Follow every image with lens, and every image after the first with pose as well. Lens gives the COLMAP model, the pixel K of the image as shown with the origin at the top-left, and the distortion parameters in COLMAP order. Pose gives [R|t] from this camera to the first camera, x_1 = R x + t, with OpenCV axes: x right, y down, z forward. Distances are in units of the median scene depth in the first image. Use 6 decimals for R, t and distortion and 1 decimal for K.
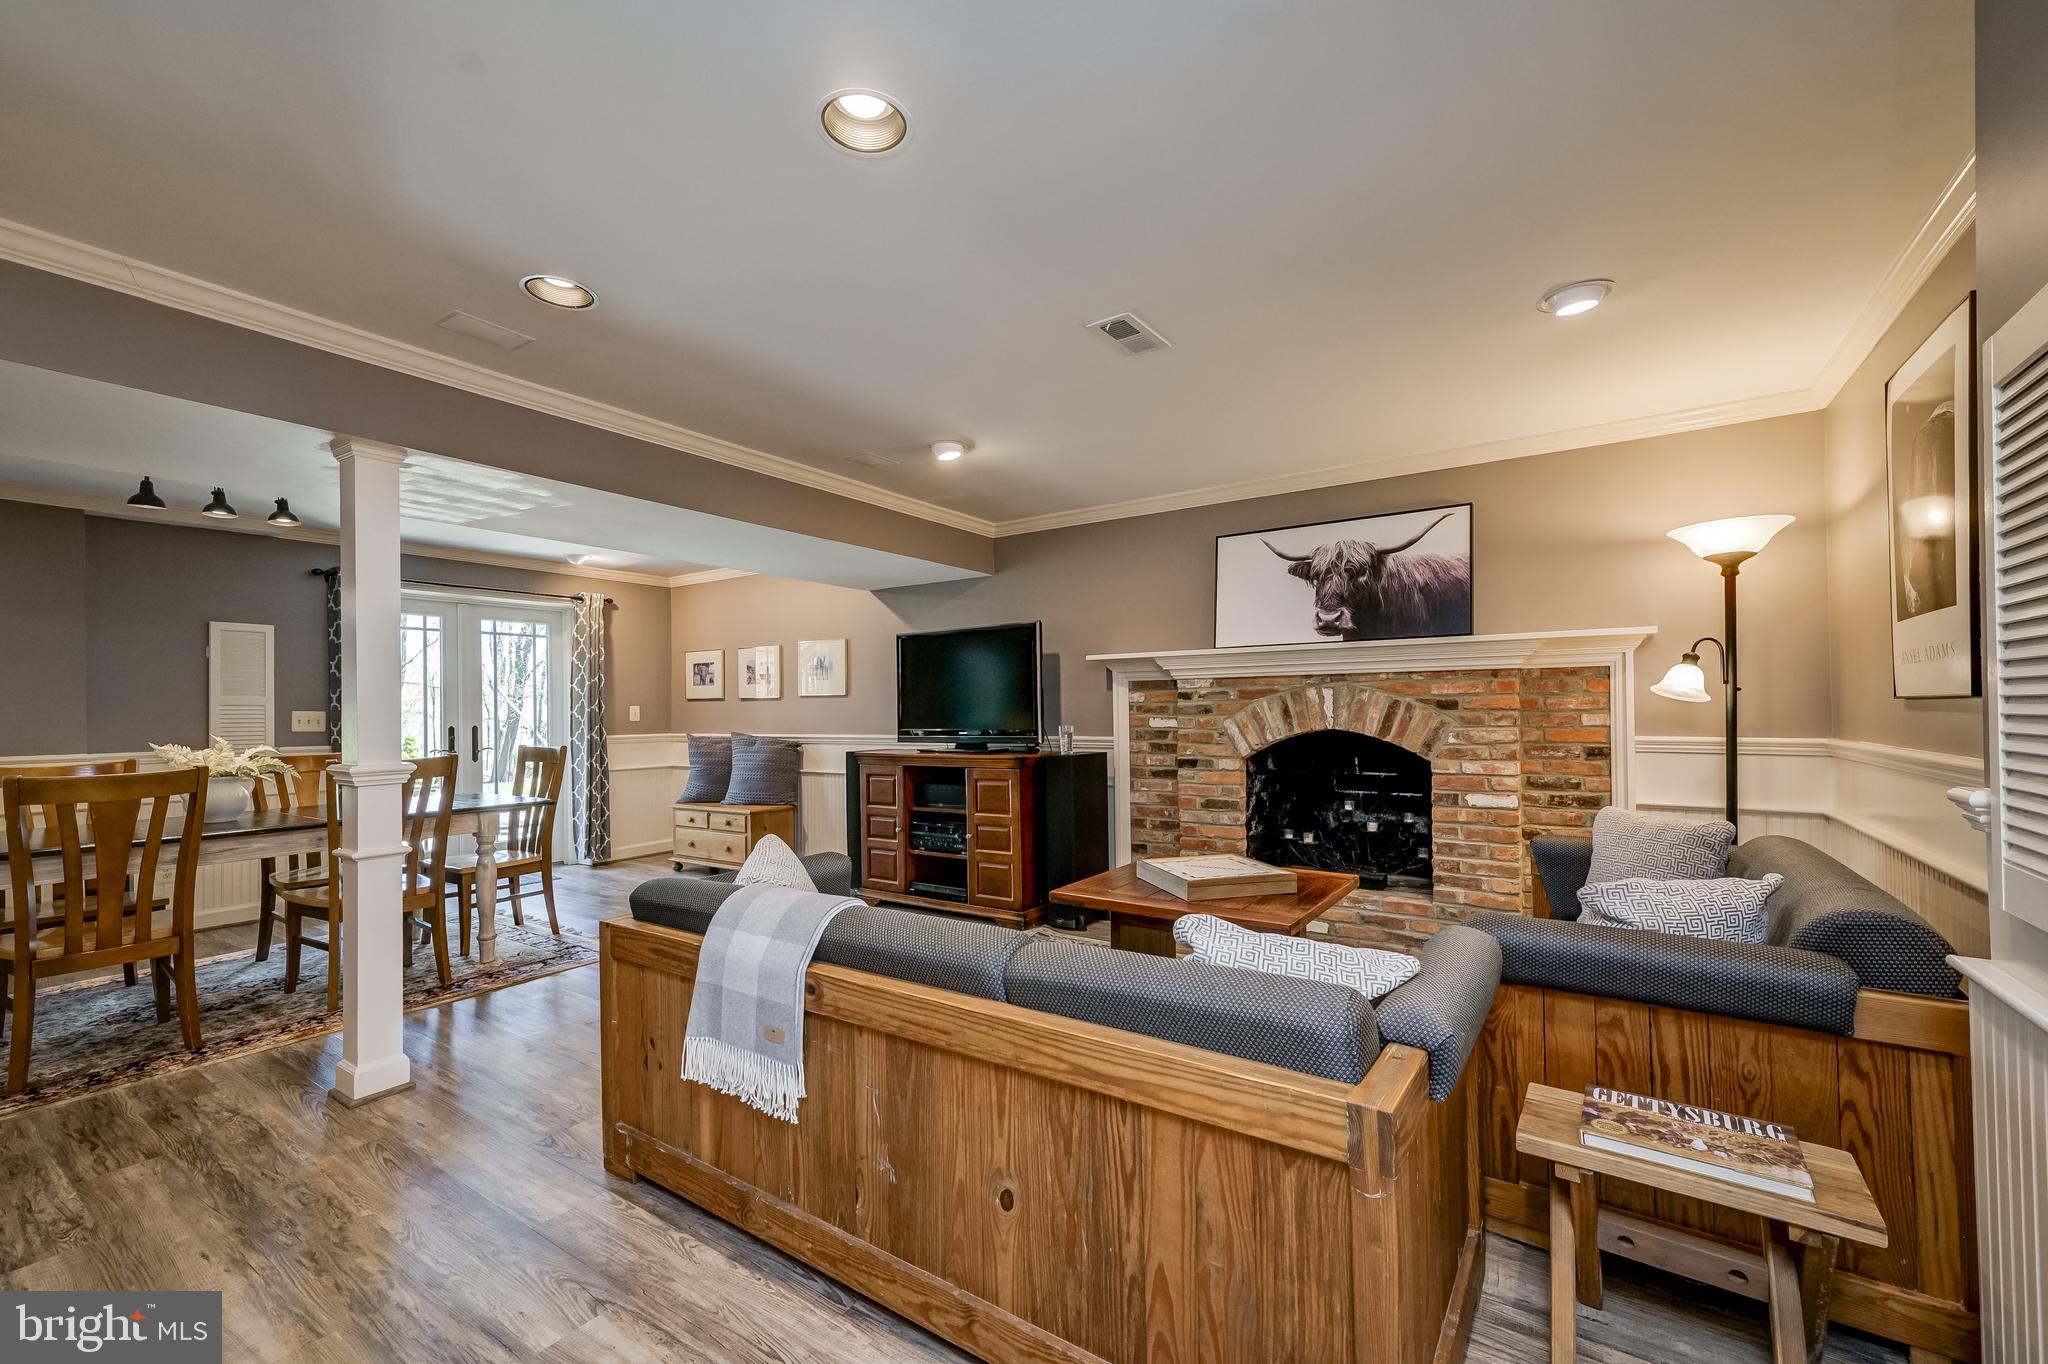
lens RADIAL K [[813.9, 0, 1018.3], [0, 813.9, 697.0], [0, 0, 1]] dist [0.015806, 0.000067]
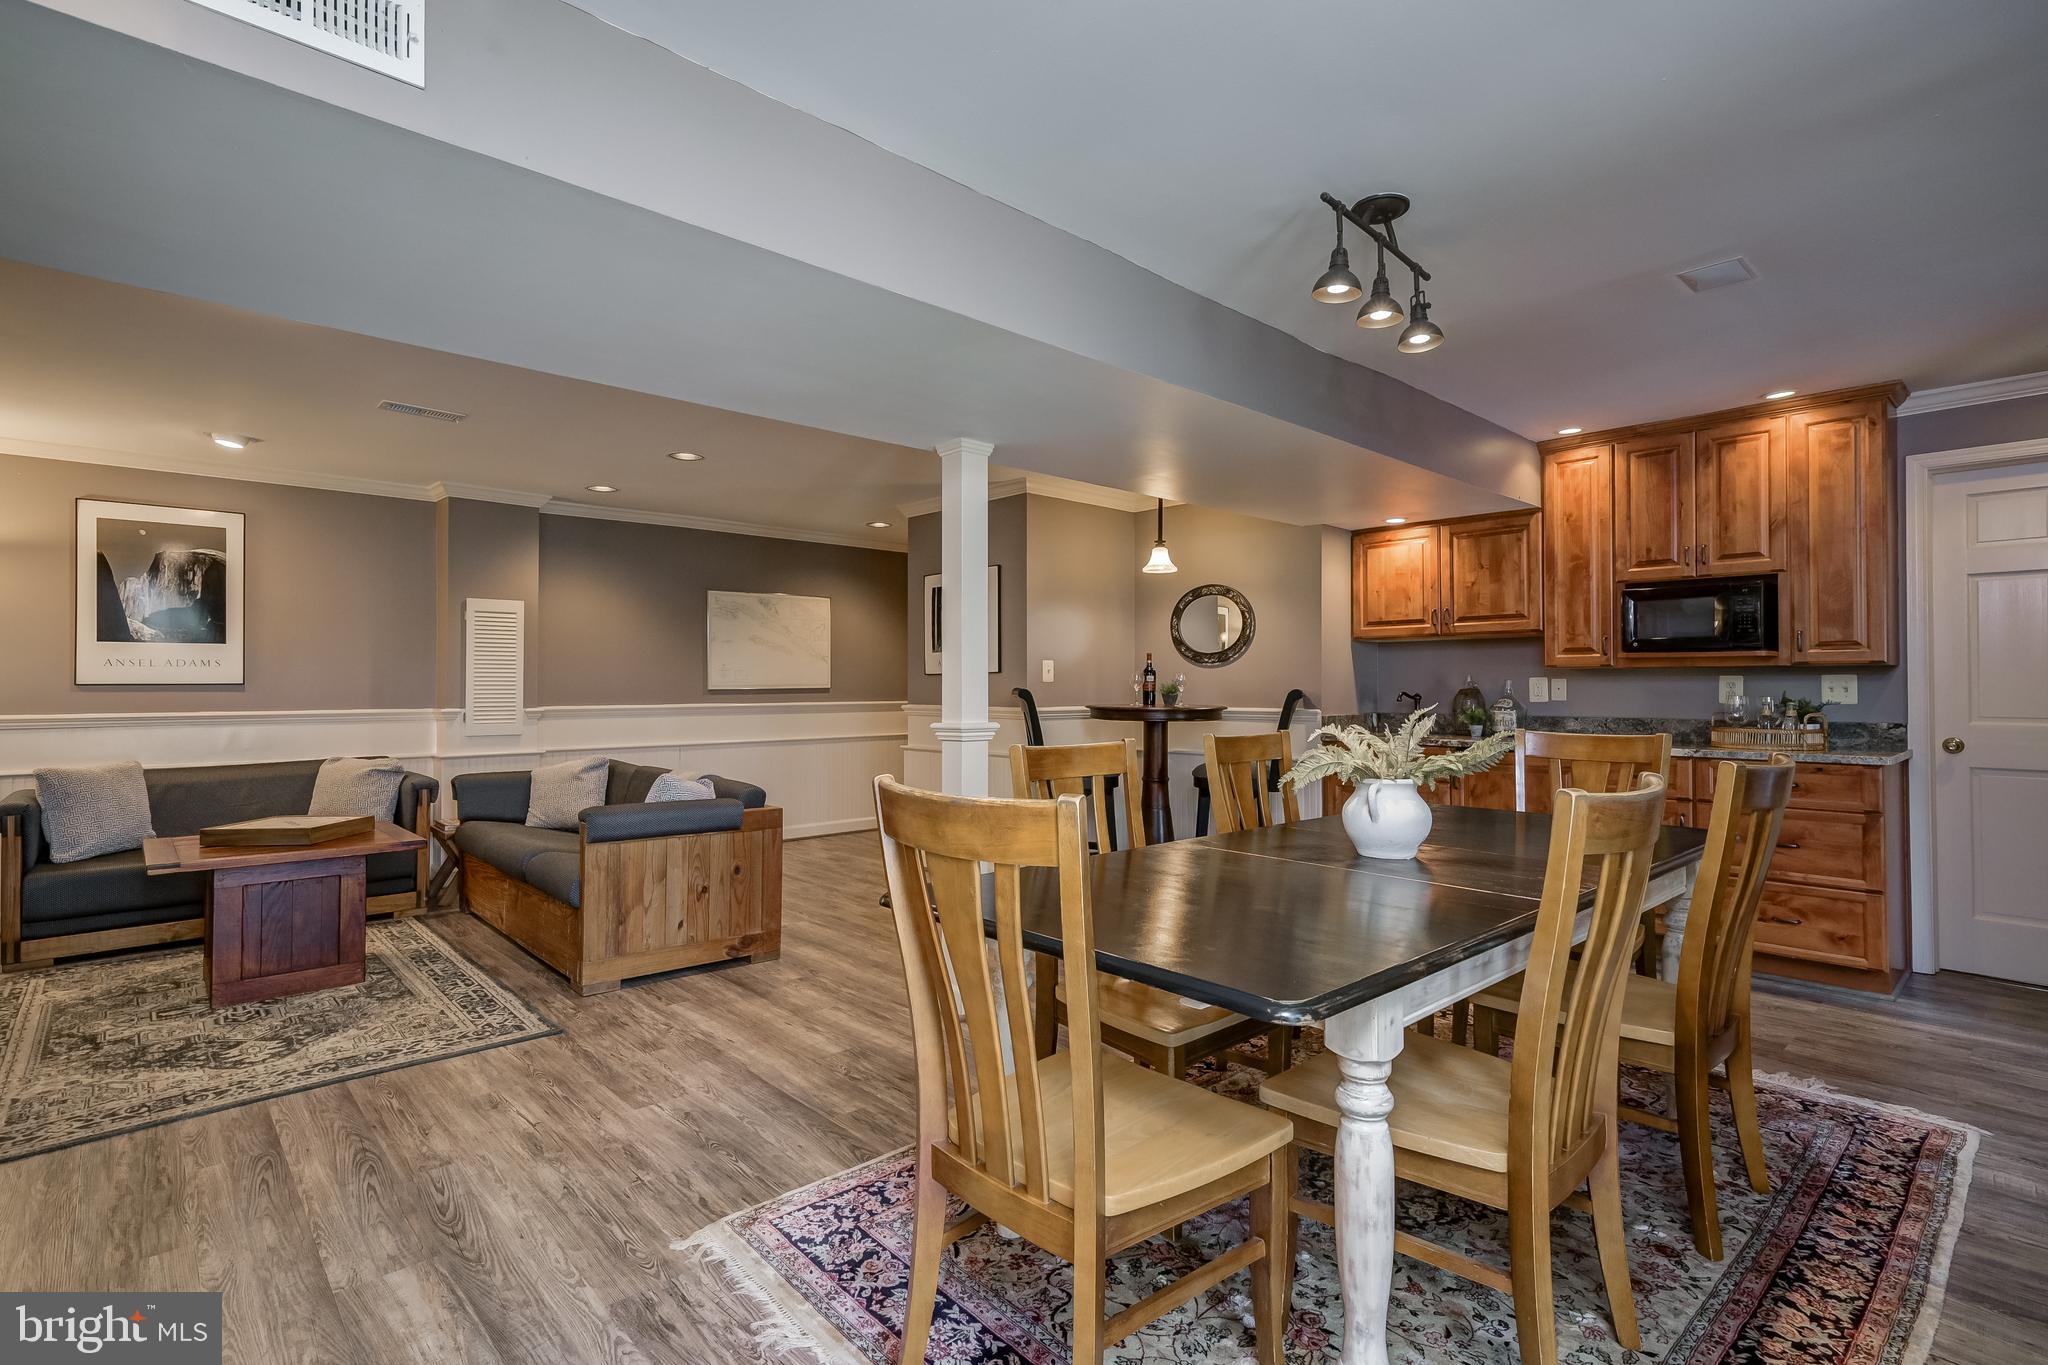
lens RADIAL K [[969.7, 0, 1026.6], [0, 969.7, 680.4], [0, 0, 1]] dist [0.019653, 0.000759]
pose [[-0.974025, 0.017119, 0.225793, -0.767189], [0.012126, 0.999651, -0.023482, 0.037145], [-0.226116, -0.020135, -0.973892, 1.492443]]
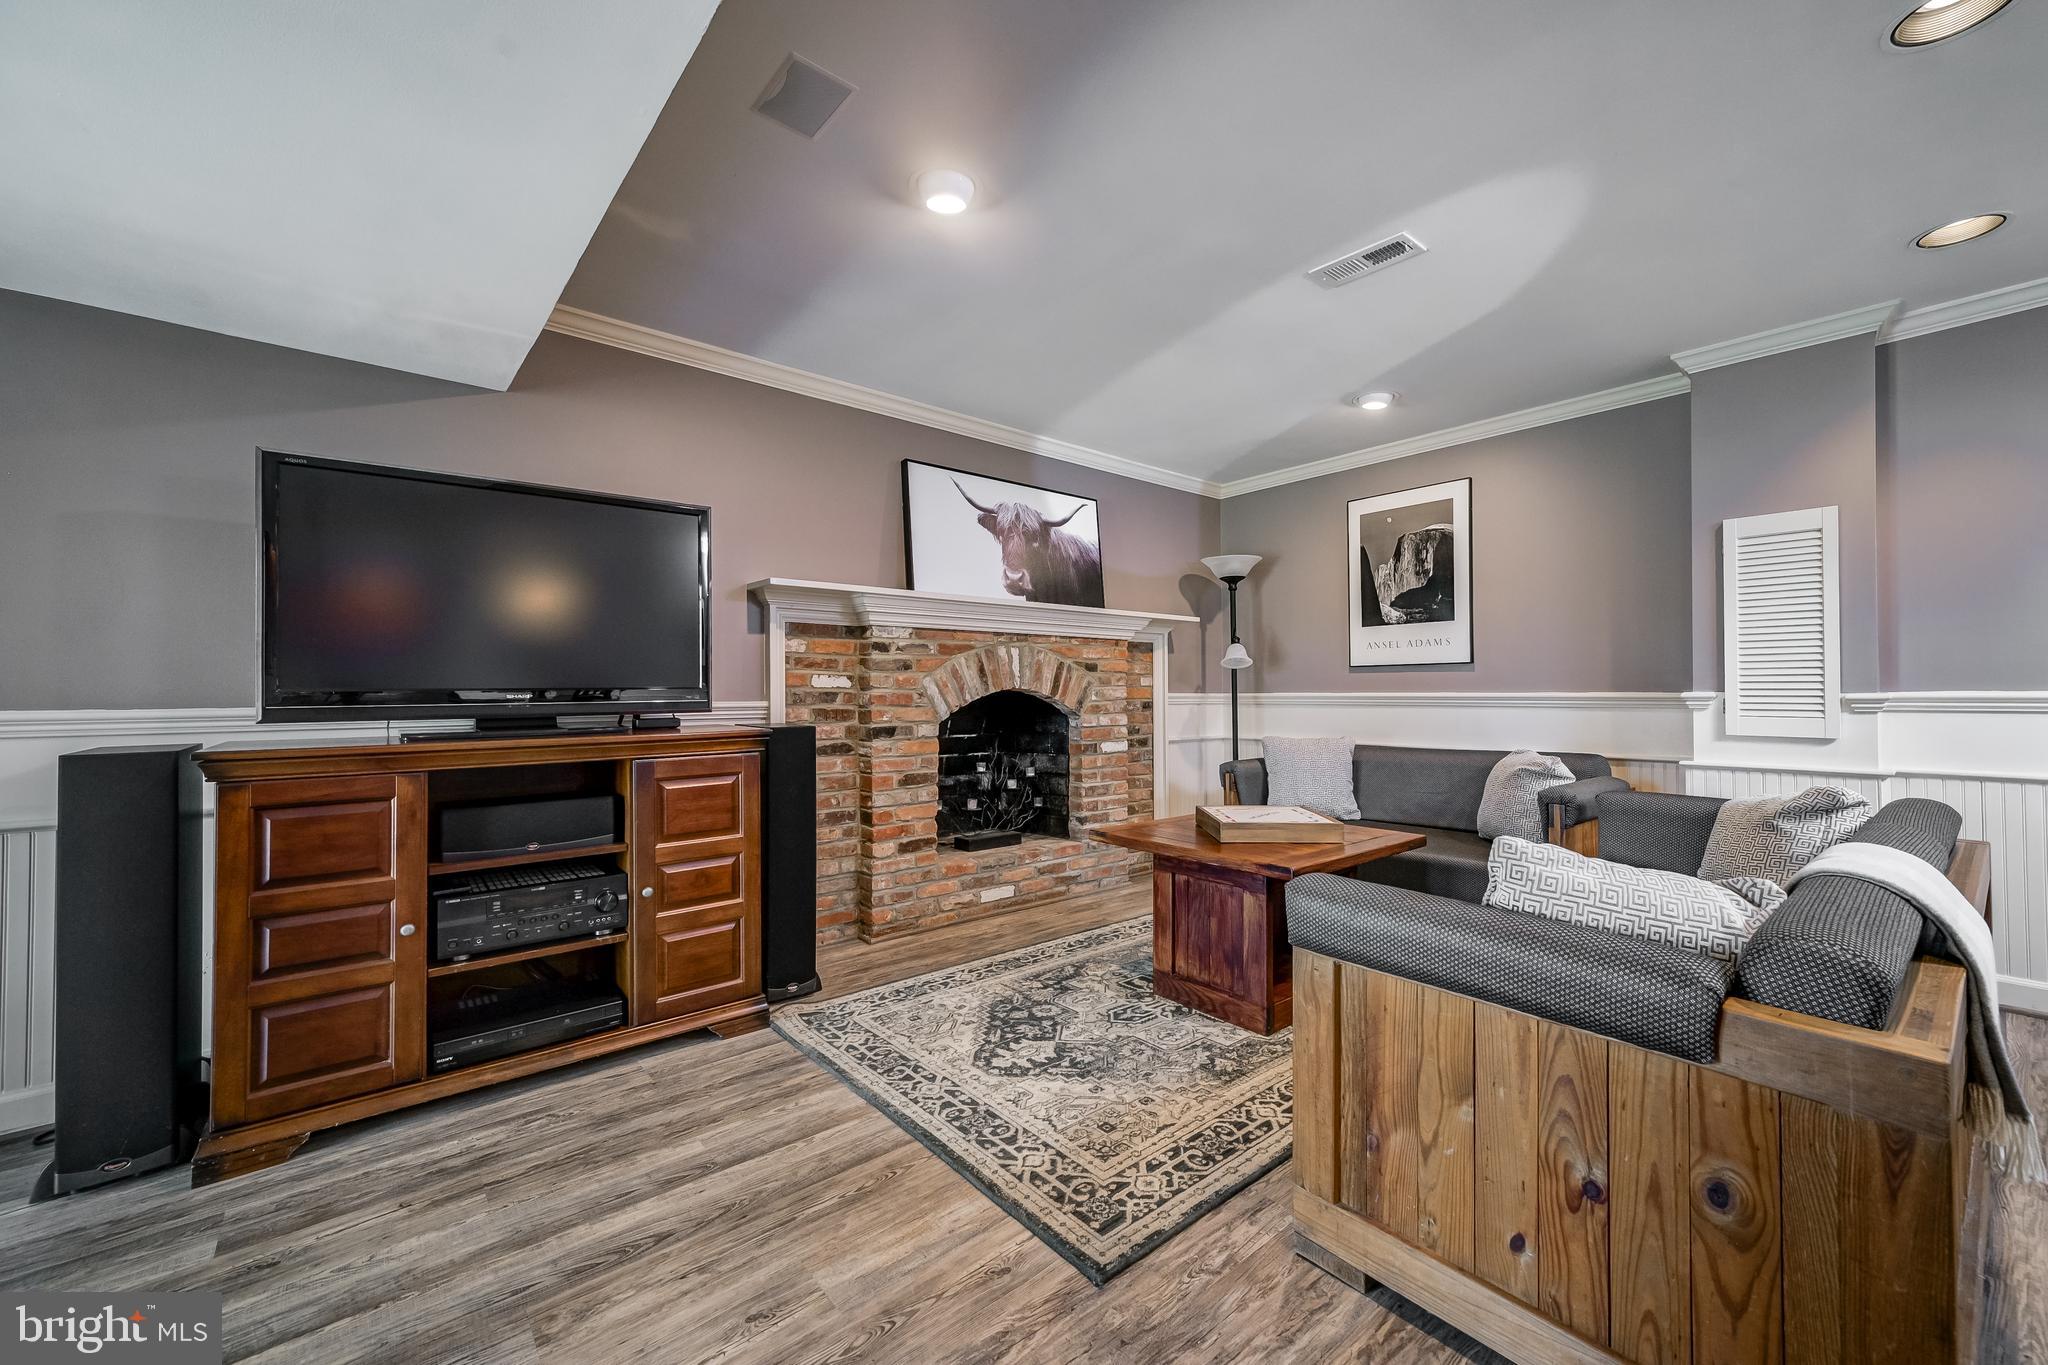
lens RADIAL K [[813.9, 0, 1041.8], [0, 813.9, 676.5], [0, 0, 1]] dist [0.015806, 0.000067]
pose [[0.263265, 0.030037, 0.964256, -0.558874], [-0.014827, 0.999523, -0.027088, 0.050383], [-0.964610, -0.007166, 0.263585, 0.698693]]
